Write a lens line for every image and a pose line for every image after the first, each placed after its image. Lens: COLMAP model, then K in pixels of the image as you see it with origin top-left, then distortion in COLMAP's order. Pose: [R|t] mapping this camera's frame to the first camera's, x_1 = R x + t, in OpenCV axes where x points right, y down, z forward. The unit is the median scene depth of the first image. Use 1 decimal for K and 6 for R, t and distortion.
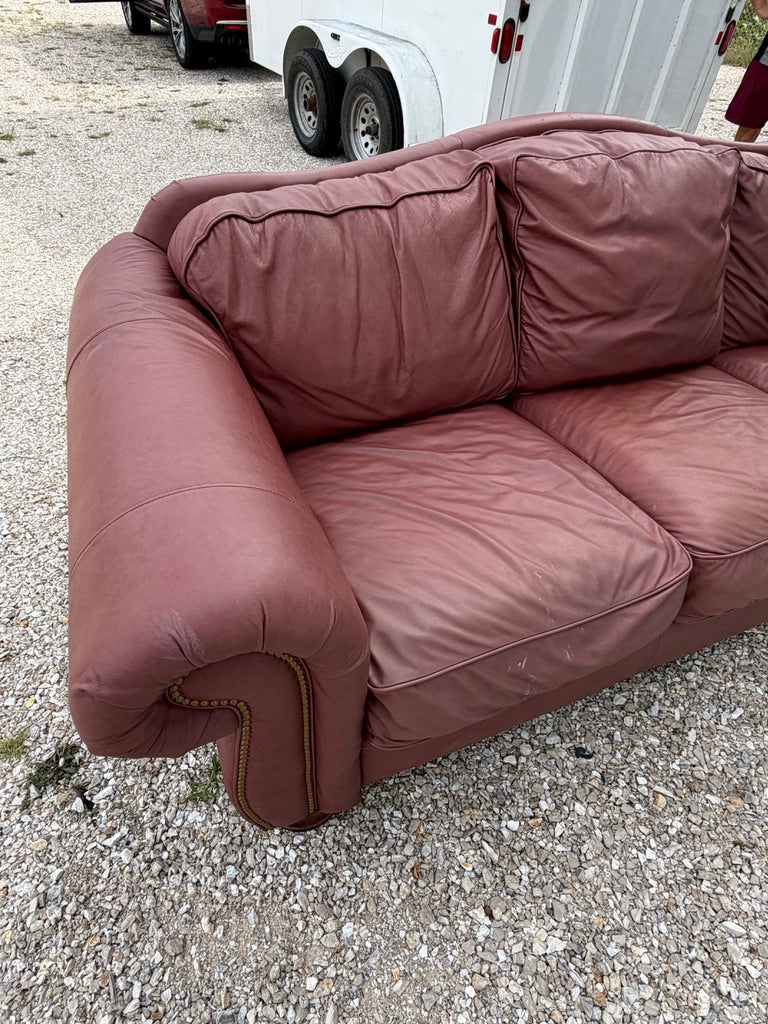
lens RADIAL K [[585.7, 0, 382.3], [0, 585.7, 505.9], [0, 0, 1]] dist [0.002927, -0.001219]
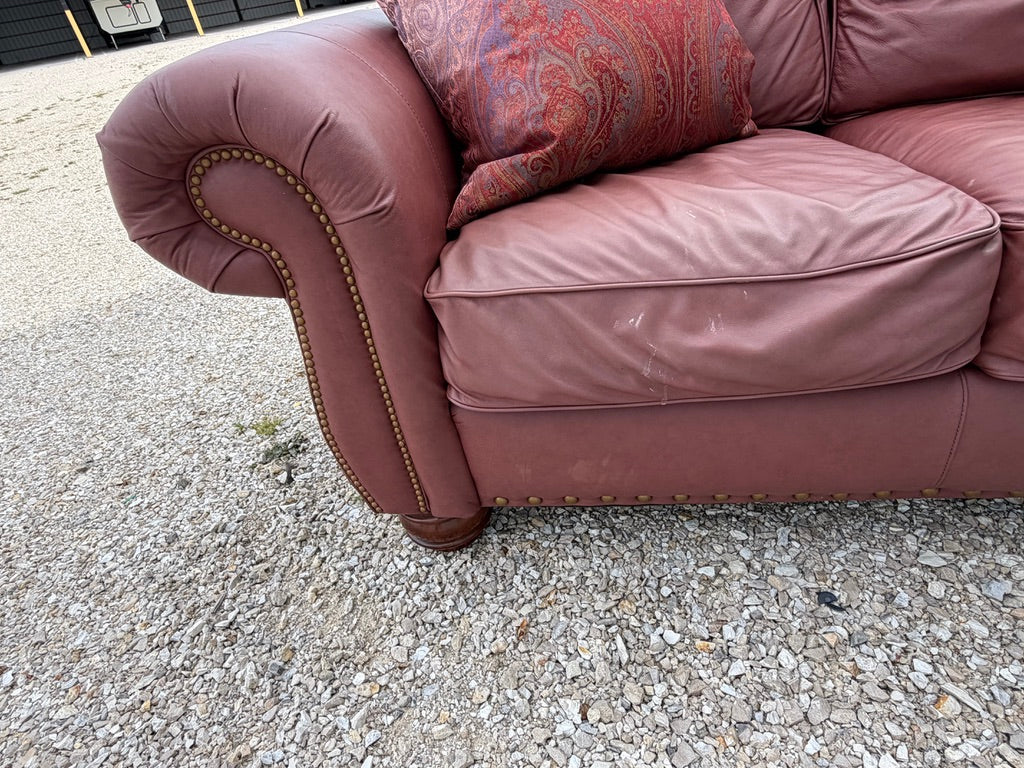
lens RADIAL K [[585.7, 0, 501.2], [0, 585.7, 386.4], [0, 0, 1]] dist [0.002927, -0.001219]
pose [[0.840537, 0.135315, -0.524582, 0.370331], [-0.198875, 0.977770, -0.066443, 0.326347], [0.503930, 0.160175, 0.848763, 0.238291]]
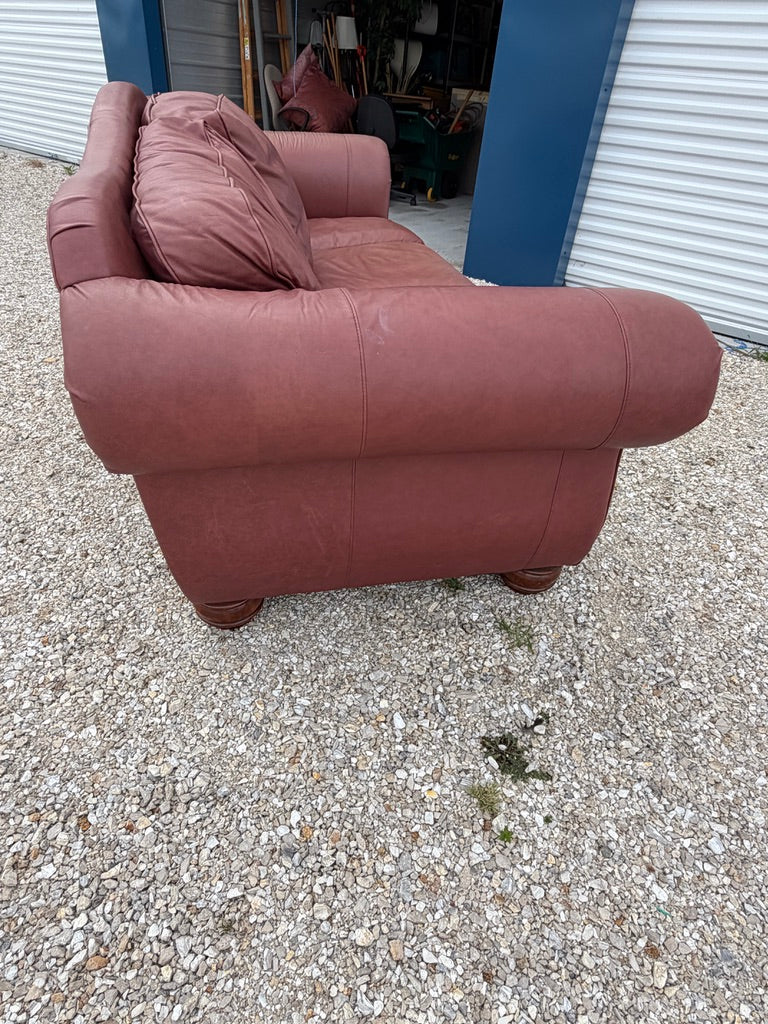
lens RADIAL K [[585.7, 0, 383.3], [0, 585.7, 511.8], [0, 0, 1]] dist [0.002927, -0.001219]
pose [[0.166496, -0.641878, 0.748513, -1.078566], [0.633186, 0.651515, 0.417855, -0.359381], [-0.755880, 0.404377, 0.514903, 0.496120]]
